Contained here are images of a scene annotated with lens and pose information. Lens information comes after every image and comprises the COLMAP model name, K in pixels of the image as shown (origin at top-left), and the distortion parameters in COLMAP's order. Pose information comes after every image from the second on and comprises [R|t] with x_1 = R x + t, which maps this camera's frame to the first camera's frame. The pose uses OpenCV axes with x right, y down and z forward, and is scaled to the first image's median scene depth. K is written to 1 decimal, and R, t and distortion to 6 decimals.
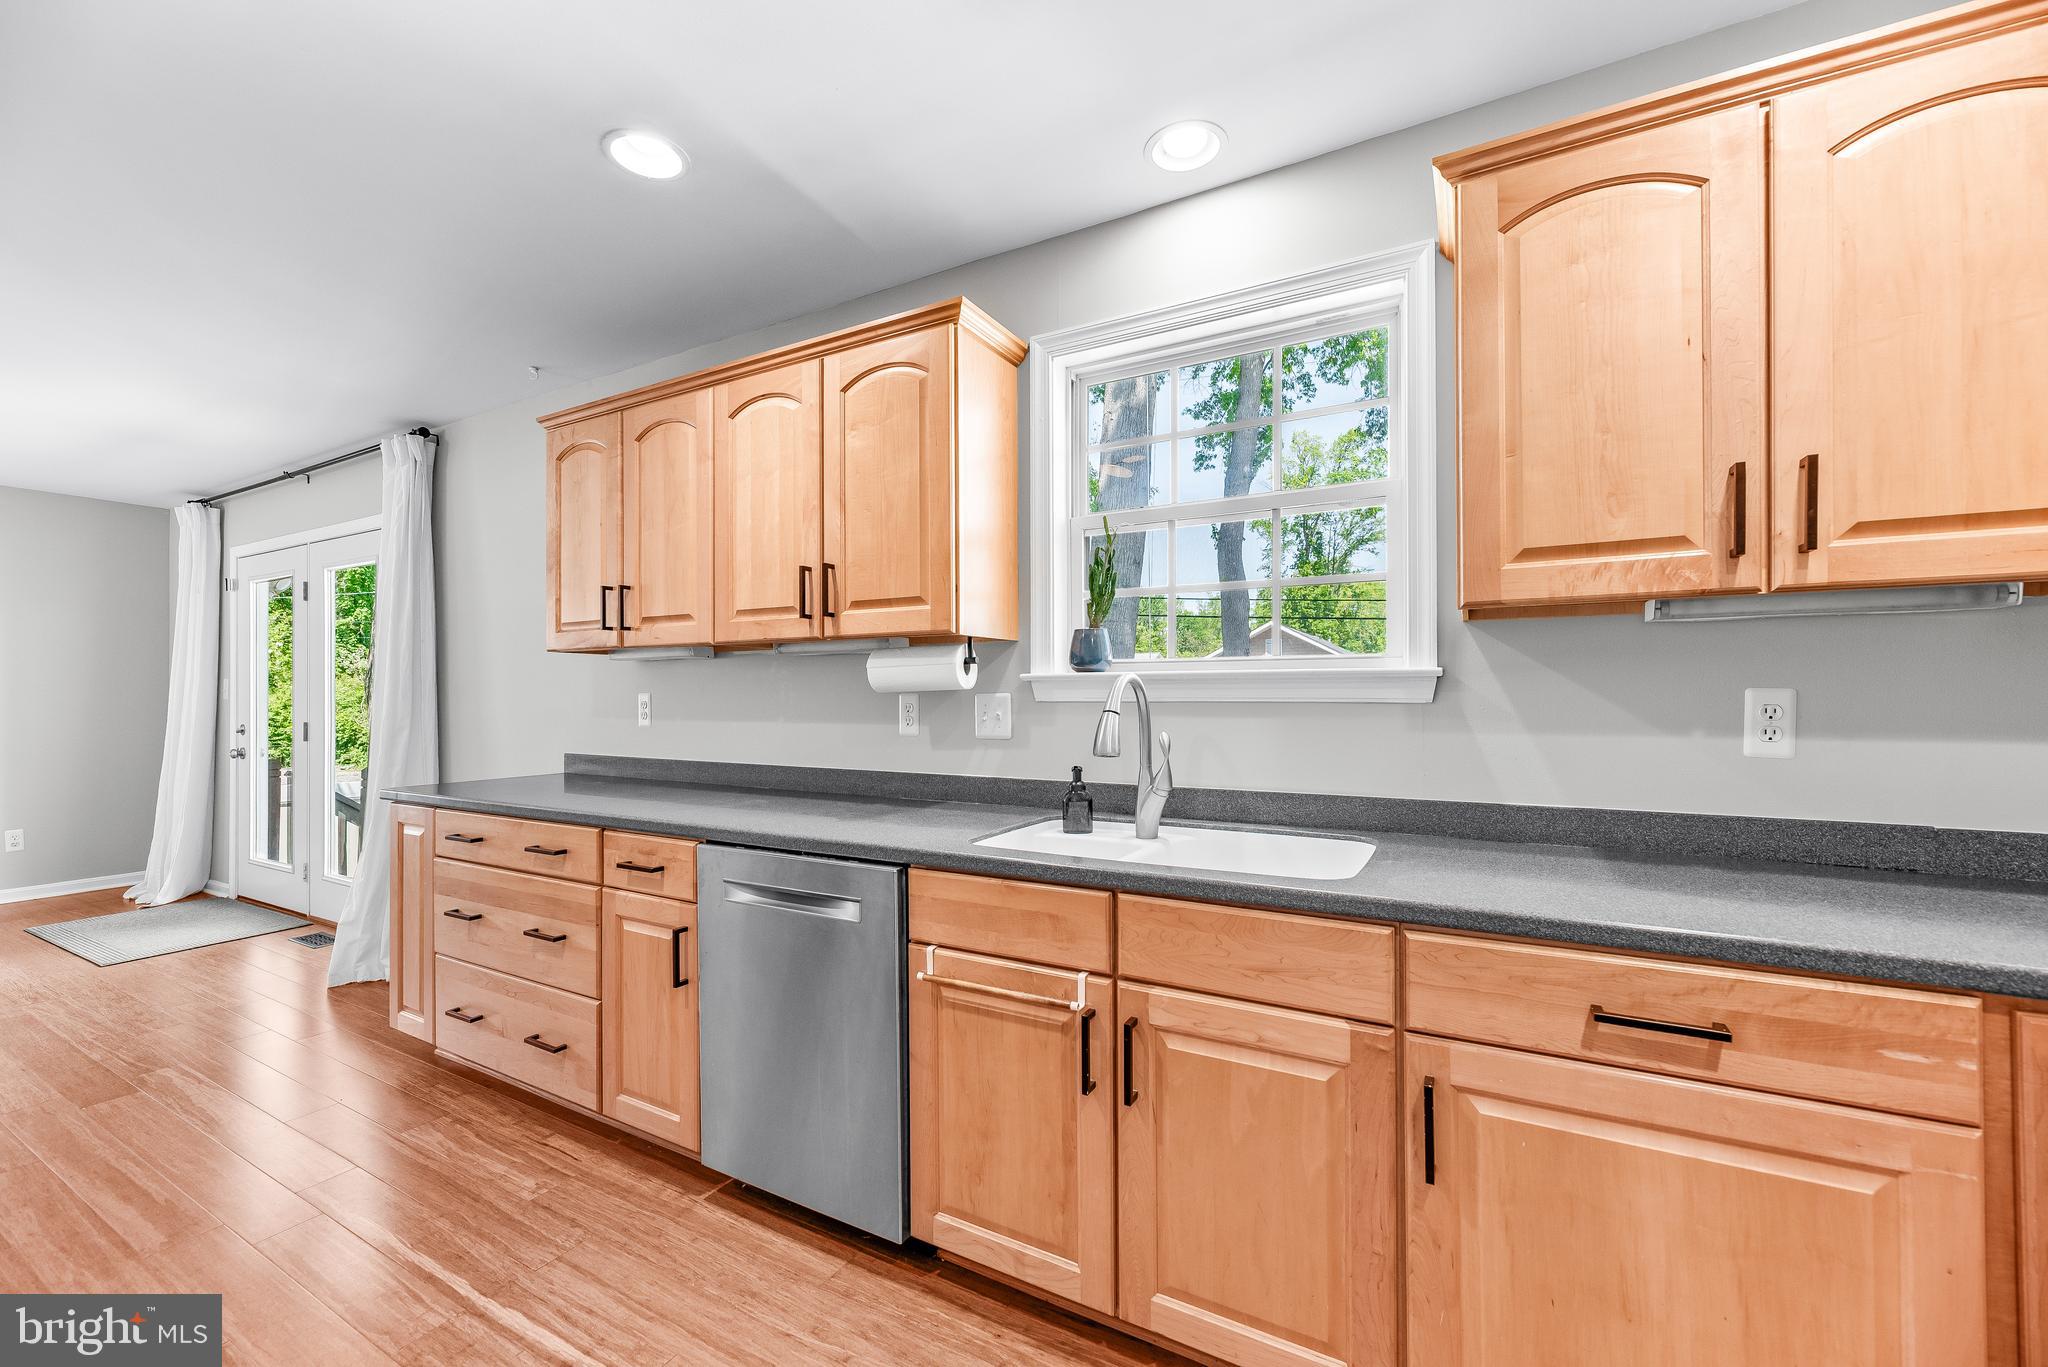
lens RADIAL K [[831.3, 0, 992.1], [0, 831.3, 693.0], [0, 0, 1]] dist [0.003415, -0.001633]
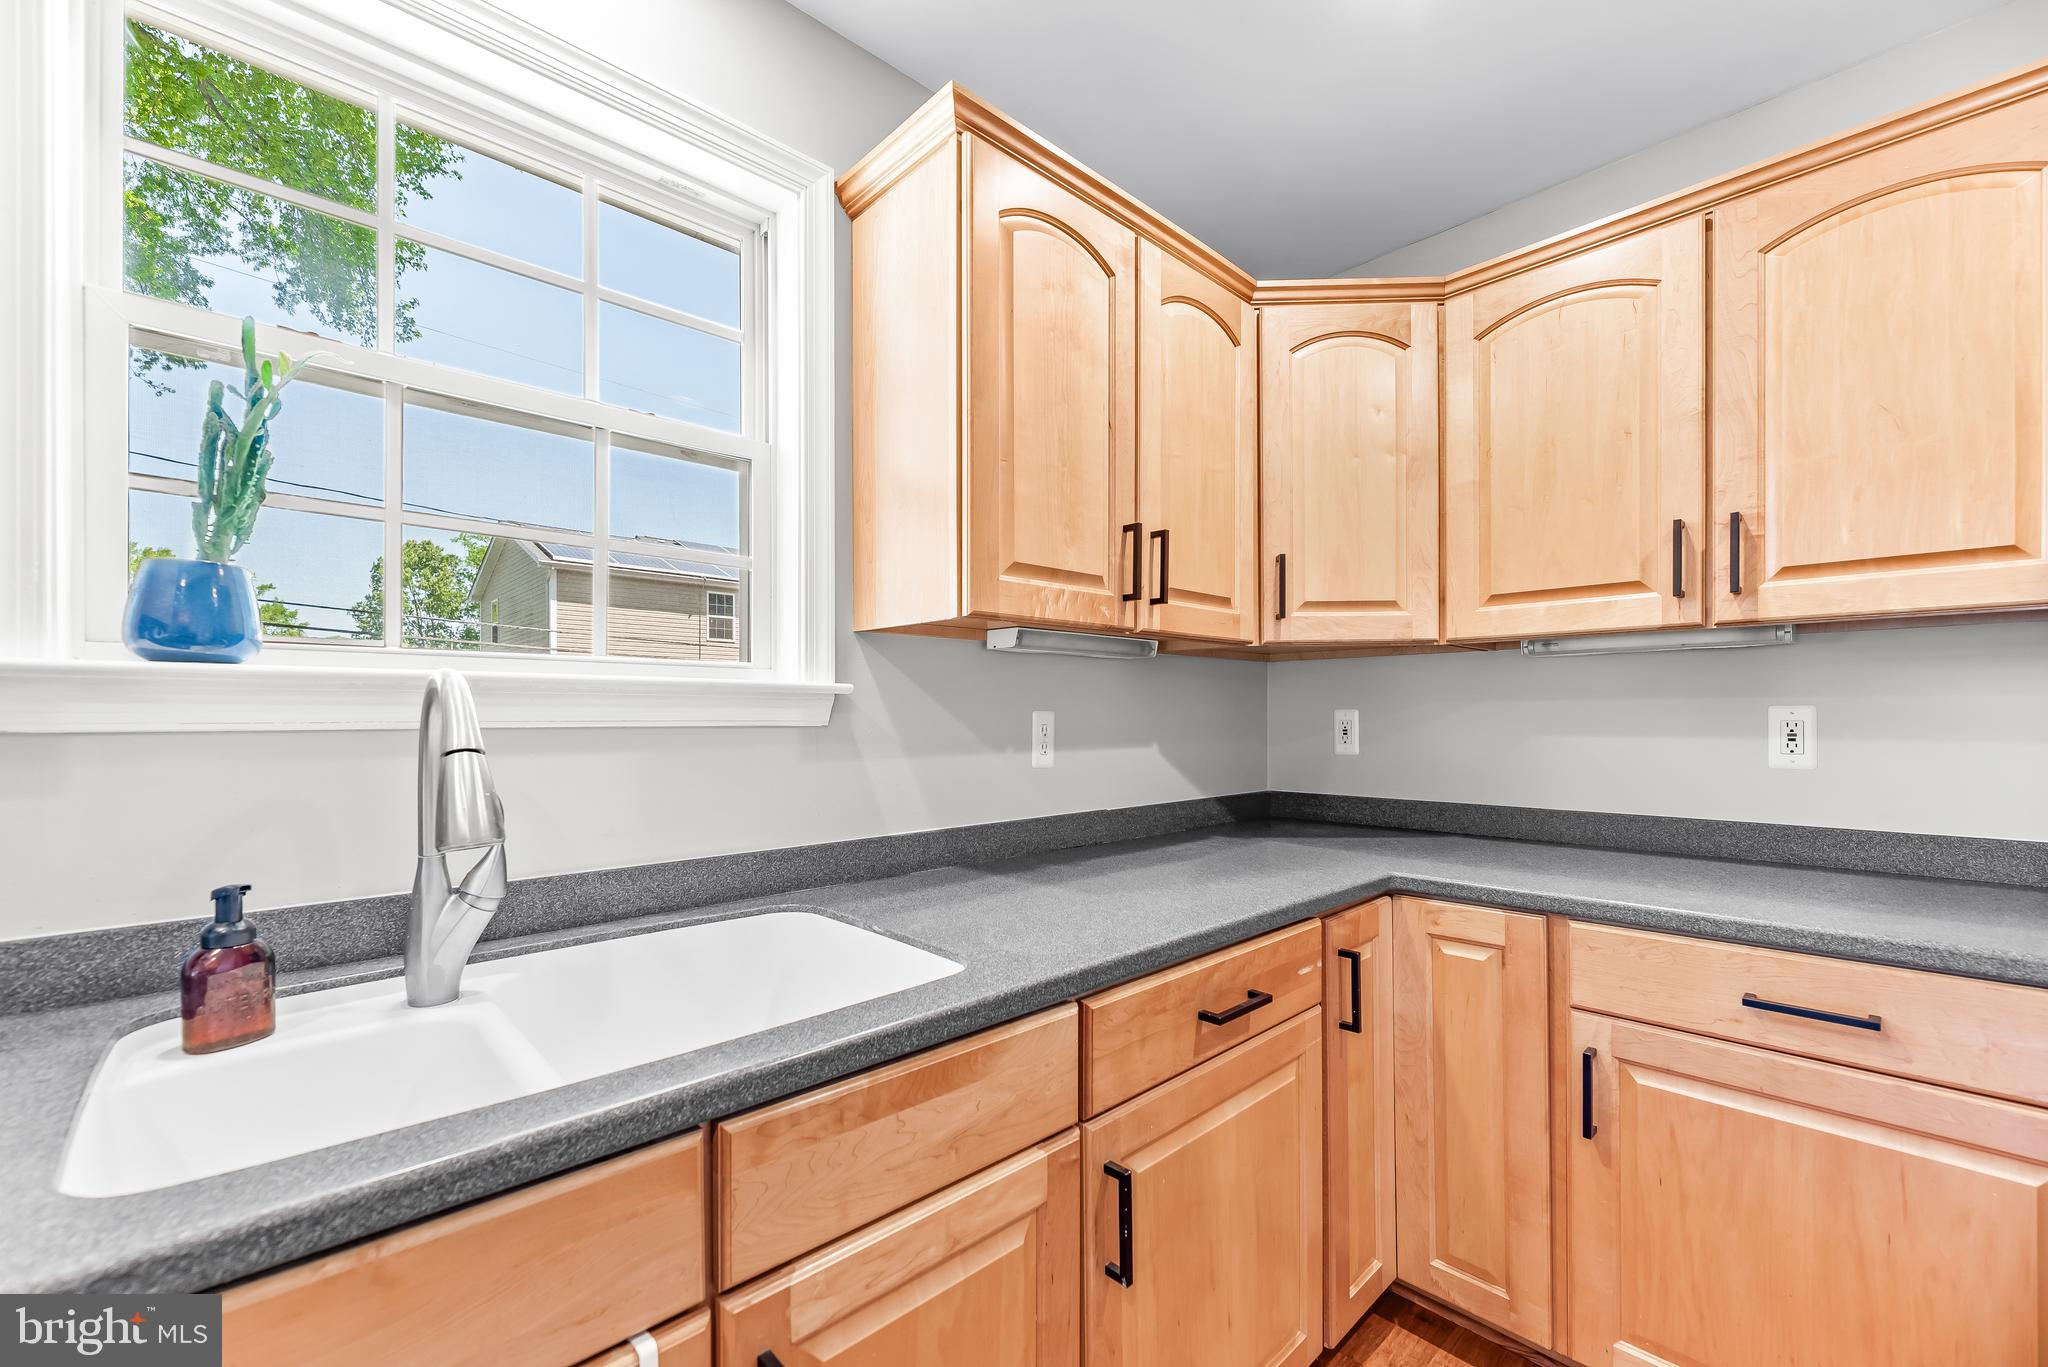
lens RADIAL K [[831.3, 0, 1001.0], [0, 831.3, 723.8], [0, 0, 1]] dist [0.003415, -0.001633]
pose [[0.289120, -0.002652, 0.957289, -0.173779], [0.000245, 0.999996, 0.002697, 0.005849], [-0.957293, -0.000545, 0.289119, 0.469164]]
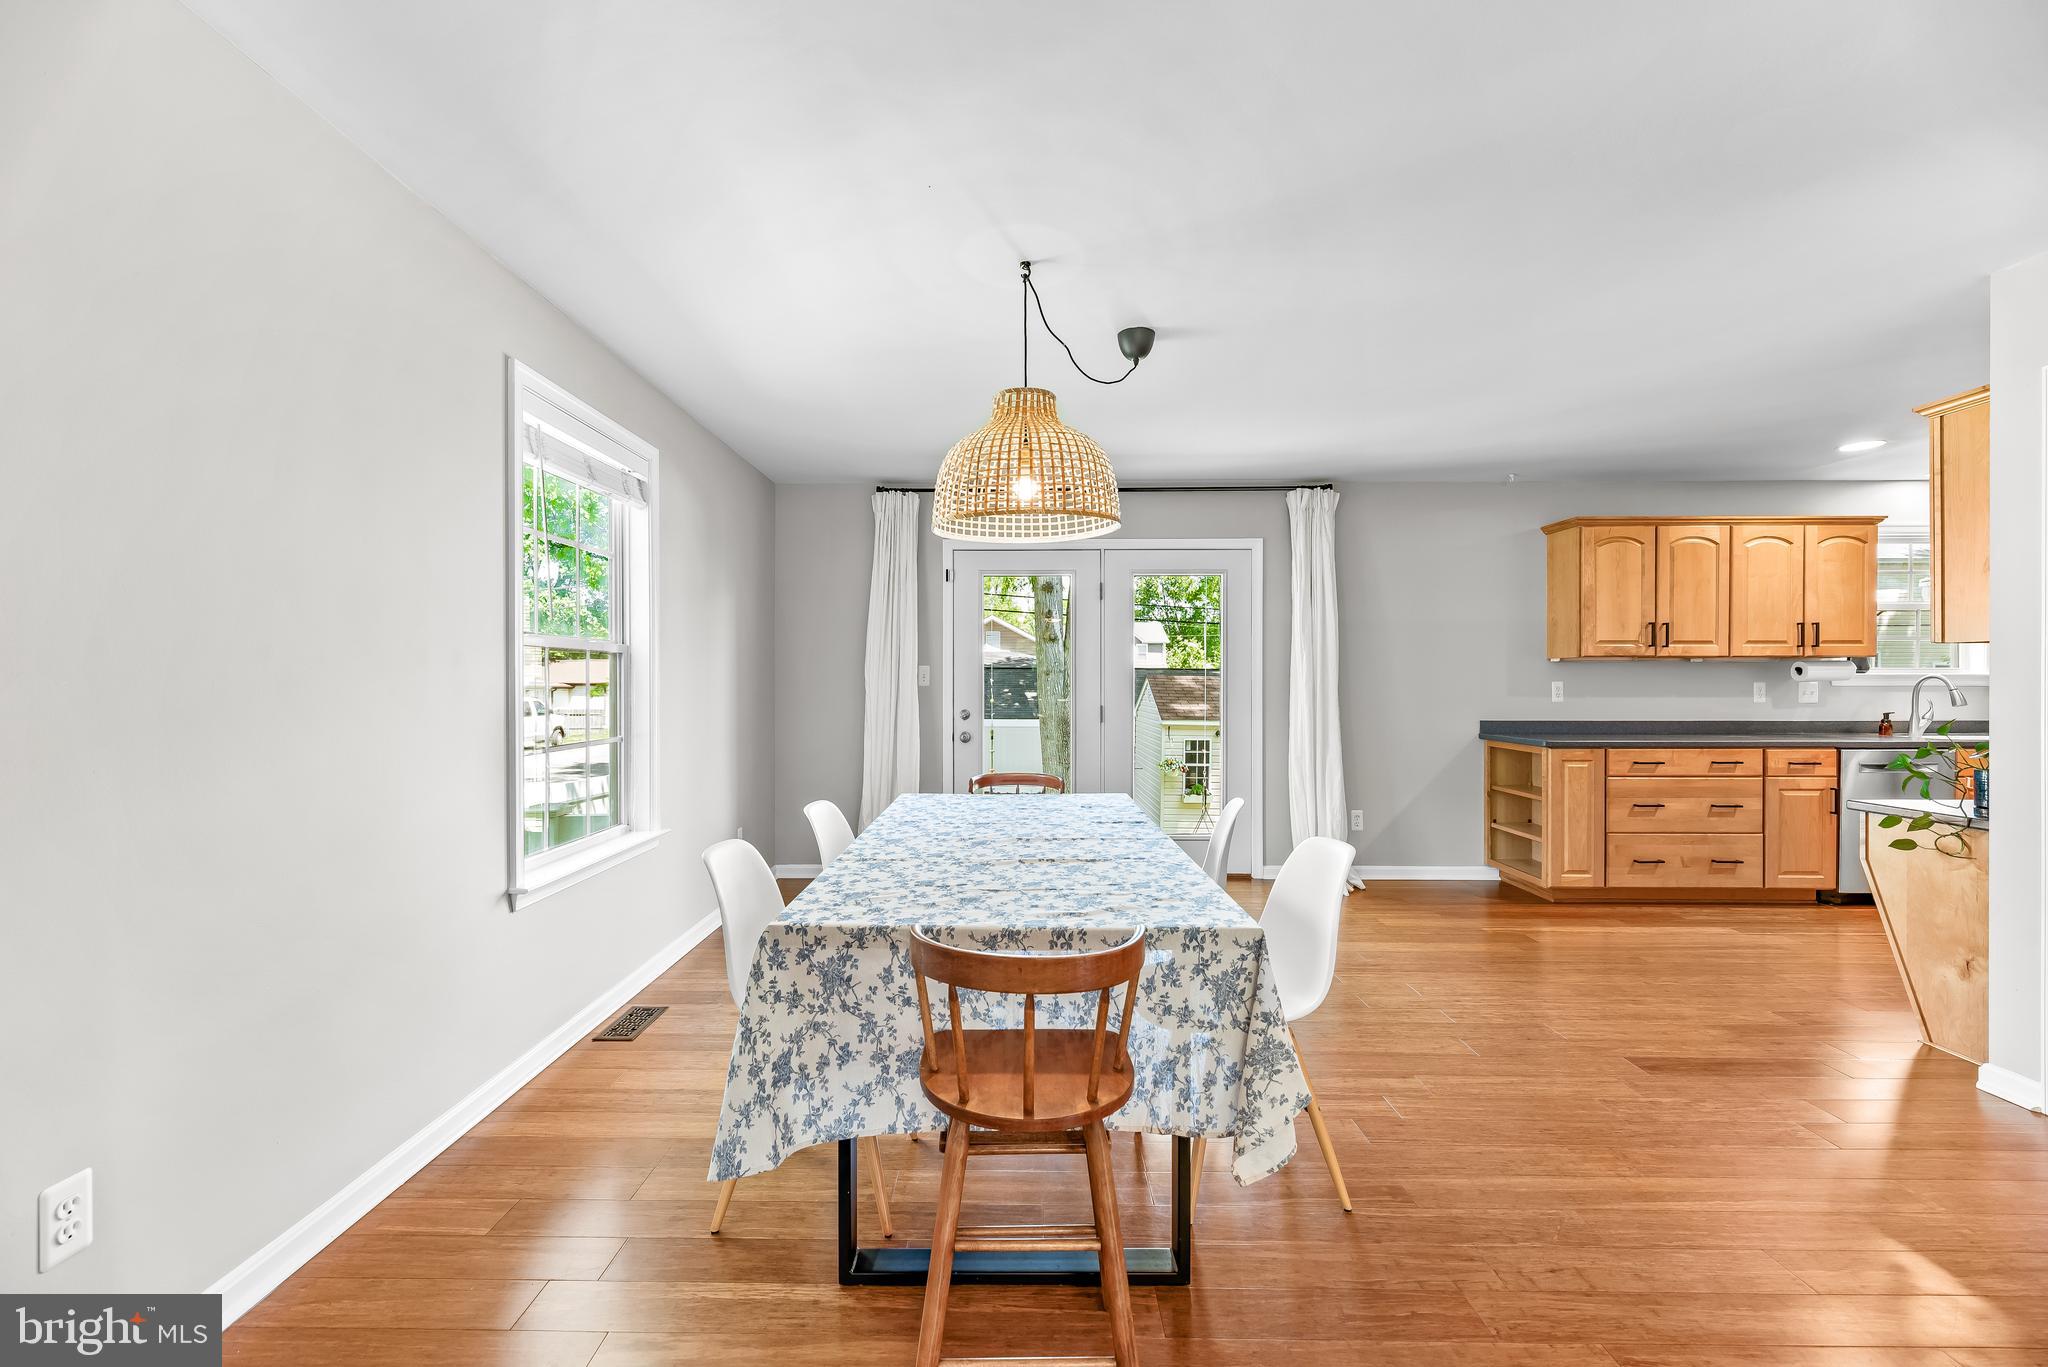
lens RADIAL K [[831.3, 0, 1020.1], [0, 831.3, 677.7], [0, 0, 1]] dist [0.003415, -0.001633]
pose [[0.867722, 0.003703, 0.497036, -3.085061], [-0.003935, 0.999992, -0.000581, -0.003122], [-0.497034, -0.001451, 0.867730, 0.131684]]
